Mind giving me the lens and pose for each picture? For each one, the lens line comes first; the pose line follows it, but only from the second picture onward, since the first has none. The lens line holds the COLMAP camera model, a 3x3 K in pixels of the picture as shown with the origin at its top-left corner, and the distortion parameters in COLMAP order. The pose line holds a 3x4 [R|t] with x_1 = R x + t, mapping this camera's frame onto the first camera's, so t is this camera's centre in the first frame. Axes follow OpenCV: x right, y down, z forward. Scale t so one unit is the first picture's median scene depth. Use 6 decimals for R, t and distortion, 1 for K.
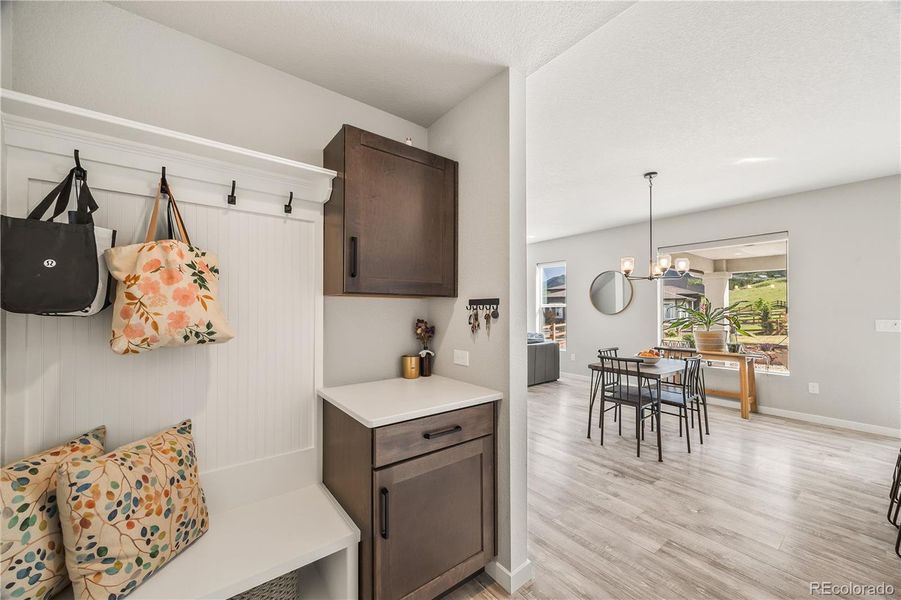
lens RADIAL K [[345.7, 0, 452.5], [0, 345.7, 302.0], [0, 0, 1]] dist [-0.000581, -0.000219]
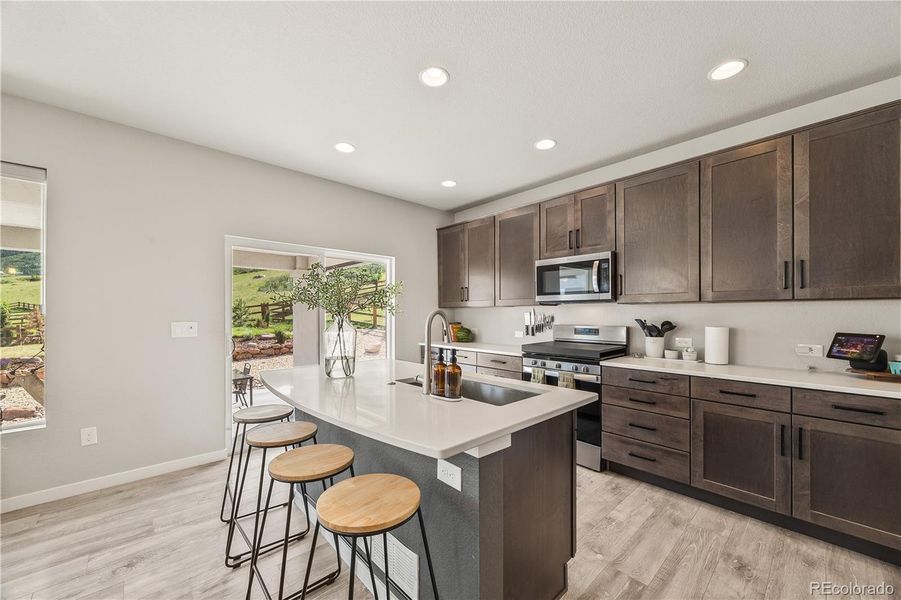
lens RADIAL K [[345.7, 0, 455.7], [0, 345.7, 312.6], [0, 0, 1]] dist [-0.000581, -0.000219]
pose [[-0.086349, -0.000636, 0.996265, 0.338314], [-0.019847, 0.999802, -0.001082, 0.016056], [-0.996067, -0.019866, -0.086345, 0.364909]]
